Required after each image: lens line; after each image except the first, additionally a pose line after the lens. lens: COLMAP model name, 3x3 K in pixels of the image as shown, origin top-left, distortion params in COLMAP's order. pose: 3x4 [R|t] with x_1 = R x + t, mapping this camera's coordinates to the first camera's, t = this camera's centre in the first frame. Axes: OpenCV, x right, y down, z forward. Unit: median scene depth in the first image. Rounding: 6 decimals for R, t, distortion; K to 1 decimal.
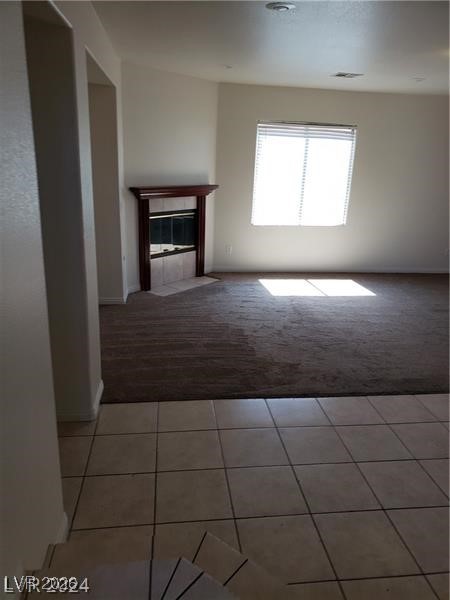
lens RADIAL K [[466.8, 0, 222.2], [0, 466.8, 297.7], [0, 0, 1]] dist [0.032821, -0.040619]
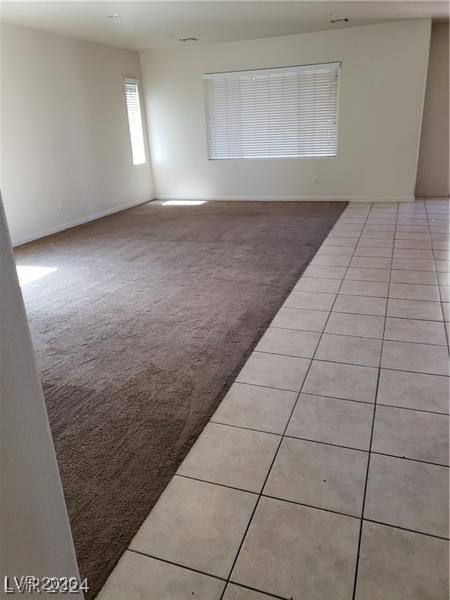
lens RADIAL K [[466.8, 0, 223.8], [0, 466.8, 294.5], [0, 0, 1]] dist [0.032821, -0.040619]
pose [[0.445671, -0.365928, 0.816991, -0.300862], [0.329022, 0.915717, 0.230665, -0.077426], [-0.832539, 0.166007, 0.528507, 0.477589]]
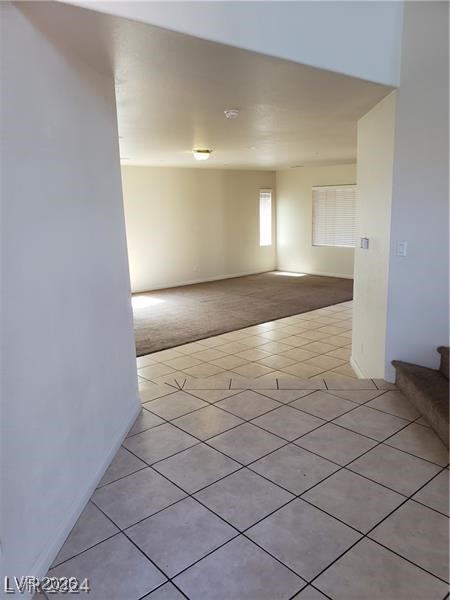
lens RADIAL K [[466.8, 0, 225.8], [0, 466.8, 302.4], [0, 0, 1]] dist [0.032821, -0.040619]
pose [[0.822893, -0.178192, 0.539532, -0.423578], [0.229174, 0.972977, -0.028189, 0.114920], [-0.519929, 0.146843, 0.841493, -0.460300]]
